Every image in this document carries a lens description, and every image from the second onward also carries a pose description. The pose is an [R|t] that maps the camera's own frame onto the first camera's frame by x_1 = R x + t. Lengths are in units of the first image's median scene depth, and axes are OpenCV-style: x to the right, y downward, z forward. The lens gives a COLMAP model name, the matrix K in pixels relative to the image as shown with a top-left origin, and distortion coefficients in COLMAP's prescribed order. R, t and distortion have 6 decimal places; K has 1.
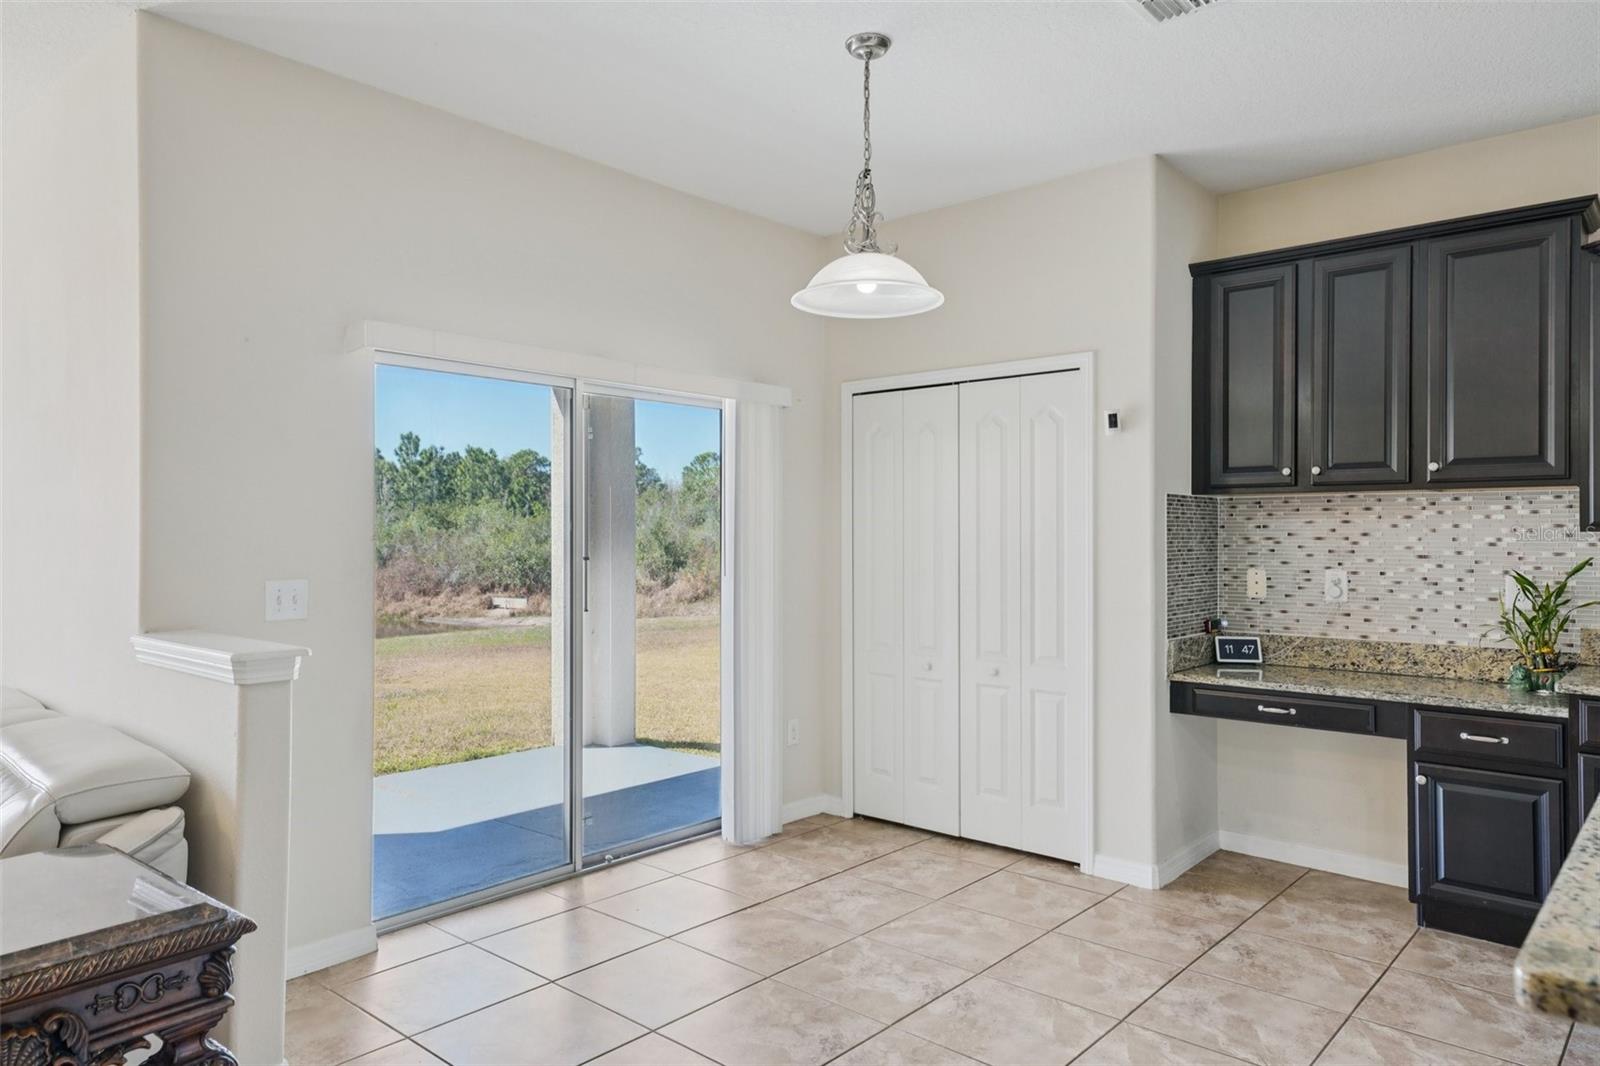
lens RADIAL K [[1041.5, 0, 793.9], [0, 1041.5, 528.8], [0, 0, 1]] dist [0.019850, 0.001881]
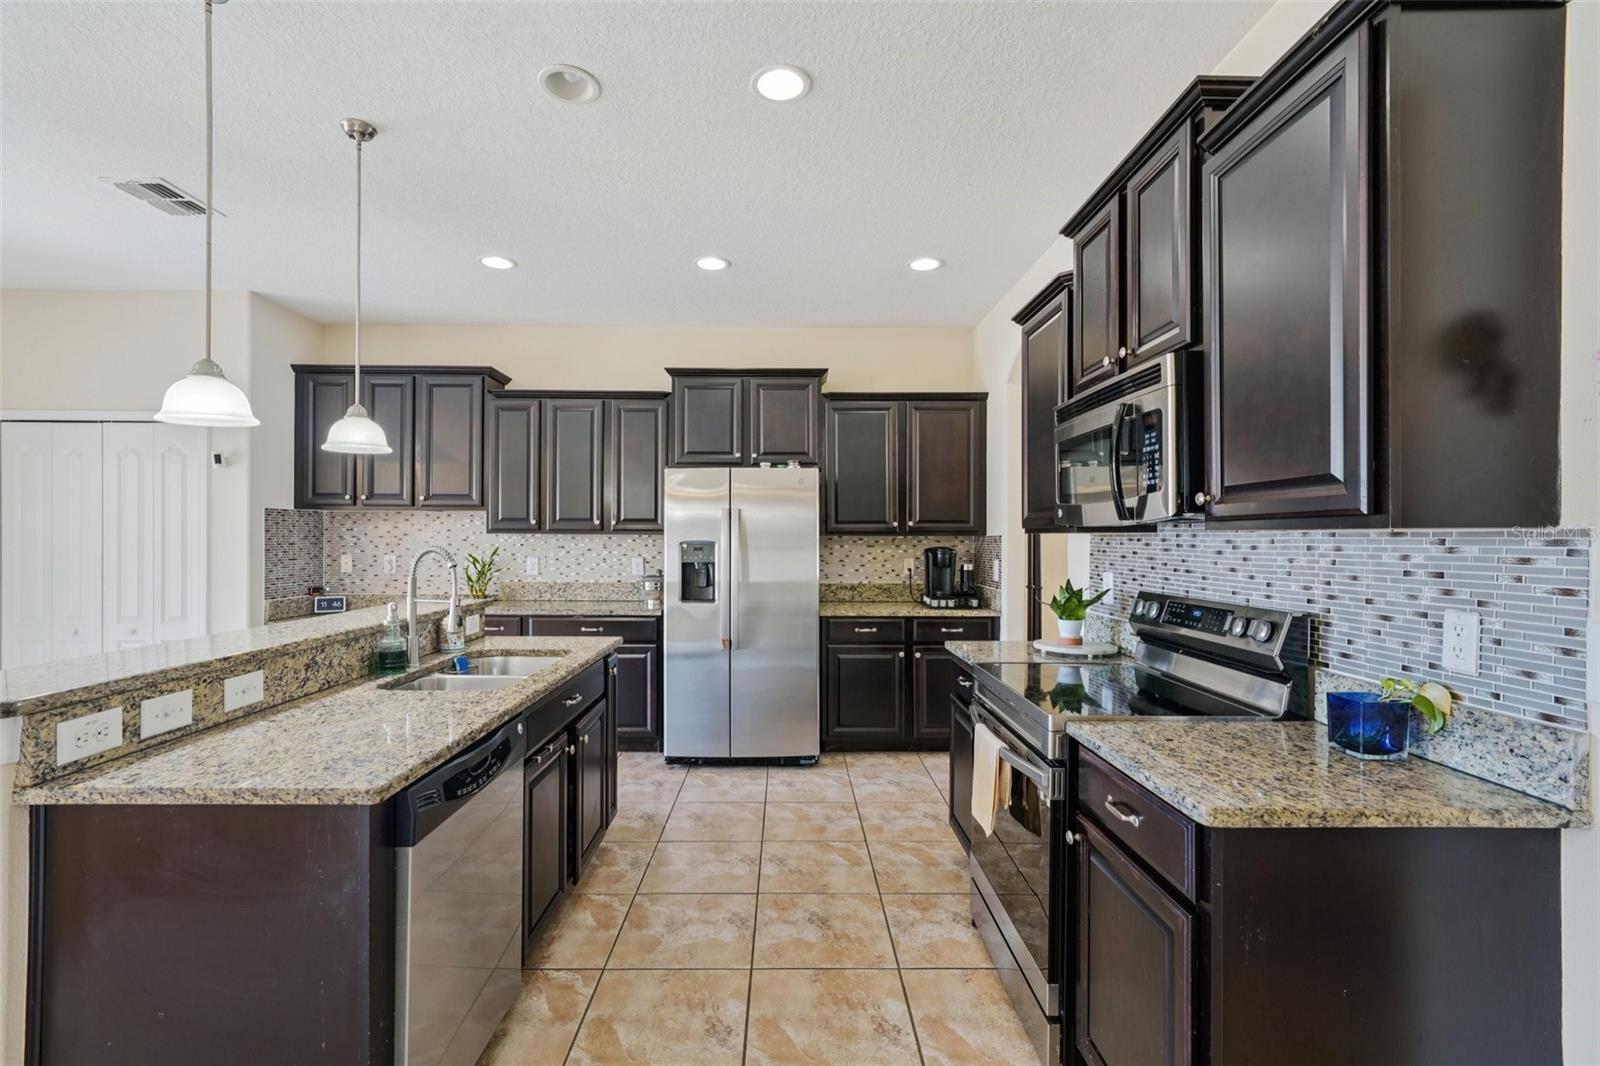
lens RADIAL K [[698.0, 0, 793.5], [0, 698.0, 537.9], [0, 0, 1]] dist [-0.011606, 0.005200]
pose [[0.742544, 0.002638, 0.669792, 0.248432], [-0.008328, 0.999951, 0.005294, -0.000605], [-0.669746, -0.009509, 0.742529, -0.313043]]
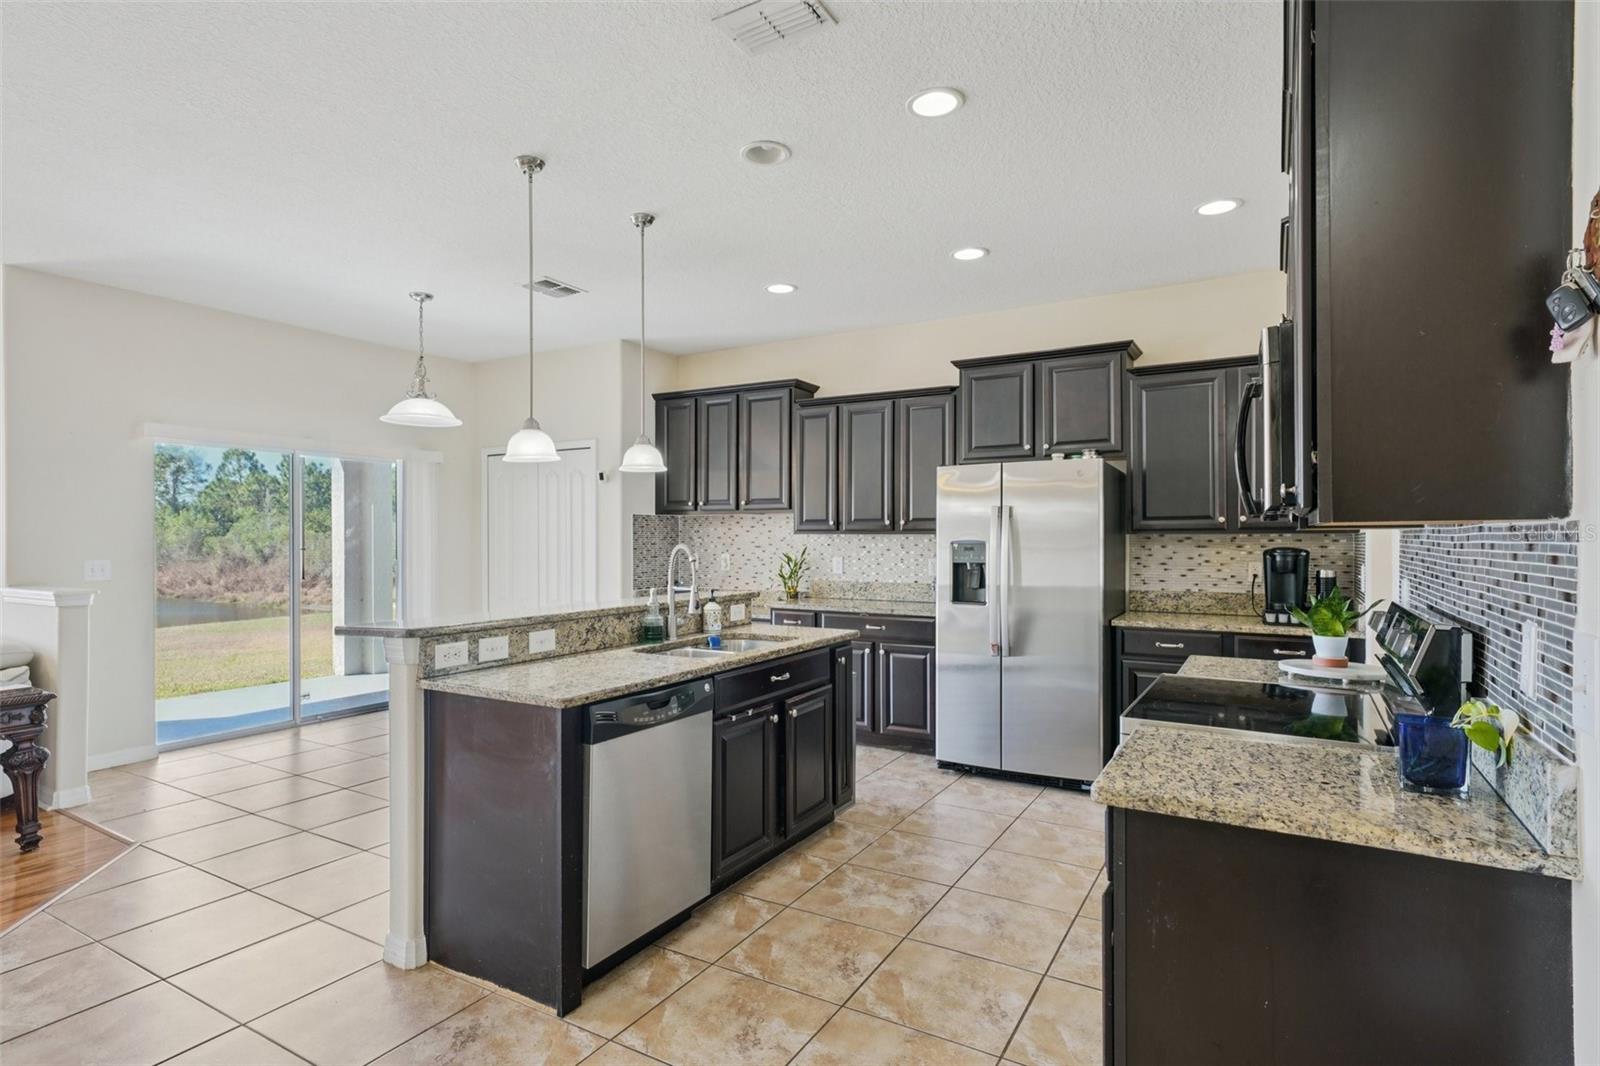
lens RADIAL K [[816.4, 0, 795.7], [0, 816.4, 538.3], [0, 0, 1]] dist [0.001877, 0.000806]
pose [[0.981260, -0.000985, 0.192685, 0.362357], [-0.000501, 0.999971, 0.007662, -0.001463], [-0.192687, -0.007615, 0.981231, -0.535577]]
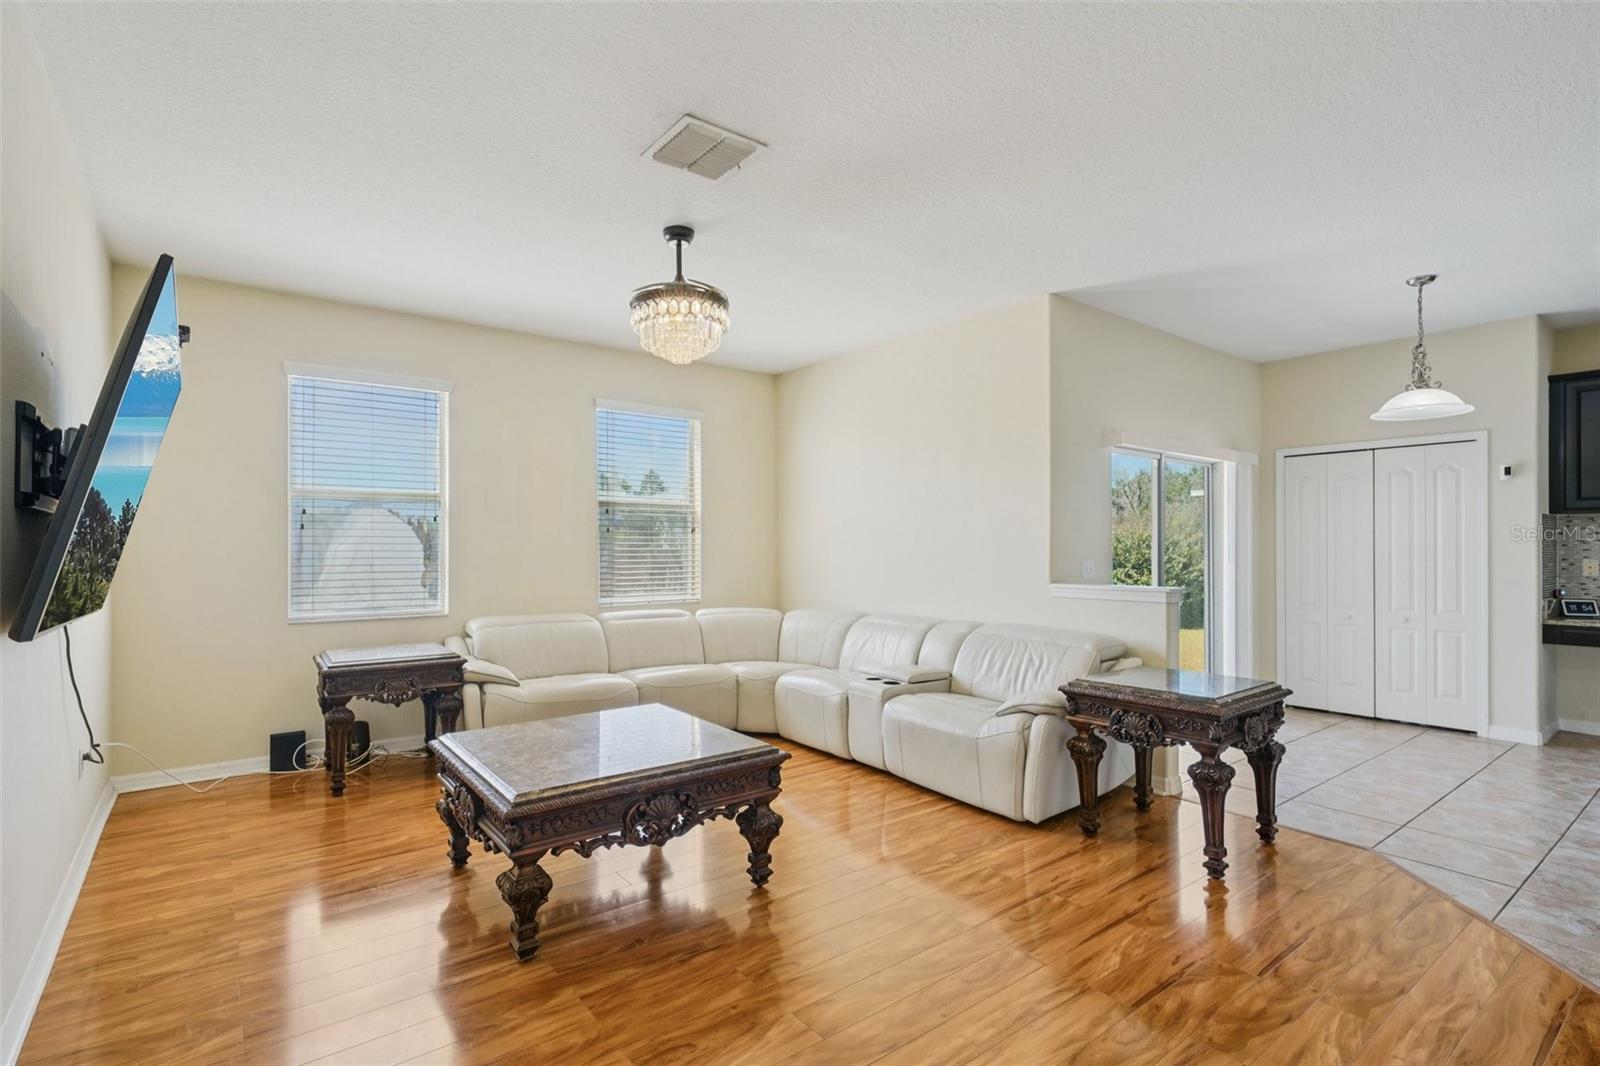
lens RADIAL K [[765.8, 0, 794.6], [0, 765.8, 541.8], [0, 0, 1]] dist [0.002343, 0.000315]
pose [[0.982452, -0.001589, -0.186510, -0.597416], [0.001386, 0.999998, -0.001221, 0.011917], [0.186512, 0.000941, 0.982452, -0.443272]]
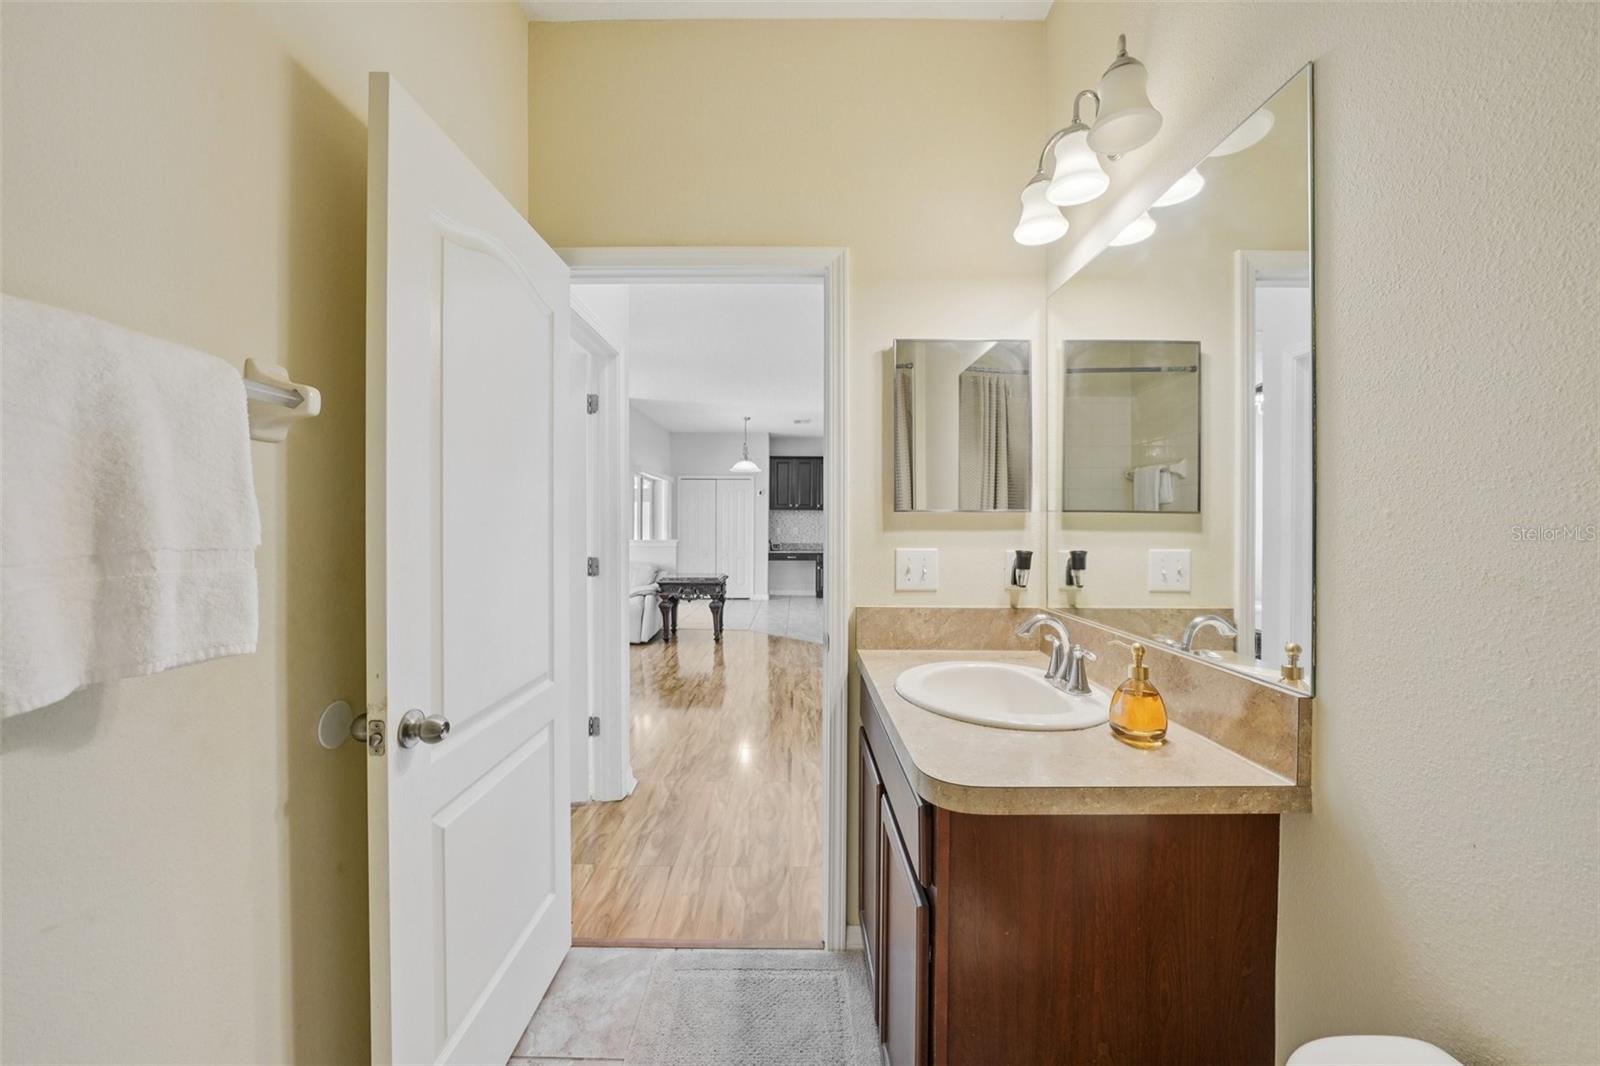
lens RADIAL K [[626.6, 0, 799.4], [0, 626.6, 546.2], [0, 0, 1]] dist [0.002983, 0.000486]
pose [[0.743470, -0.021895, 0.668411, -1.287214], [-0.006639, 0.999173, 0.040114, 0.011443], [-0.668737, -0.034261, 0.742709, -1.019602]]
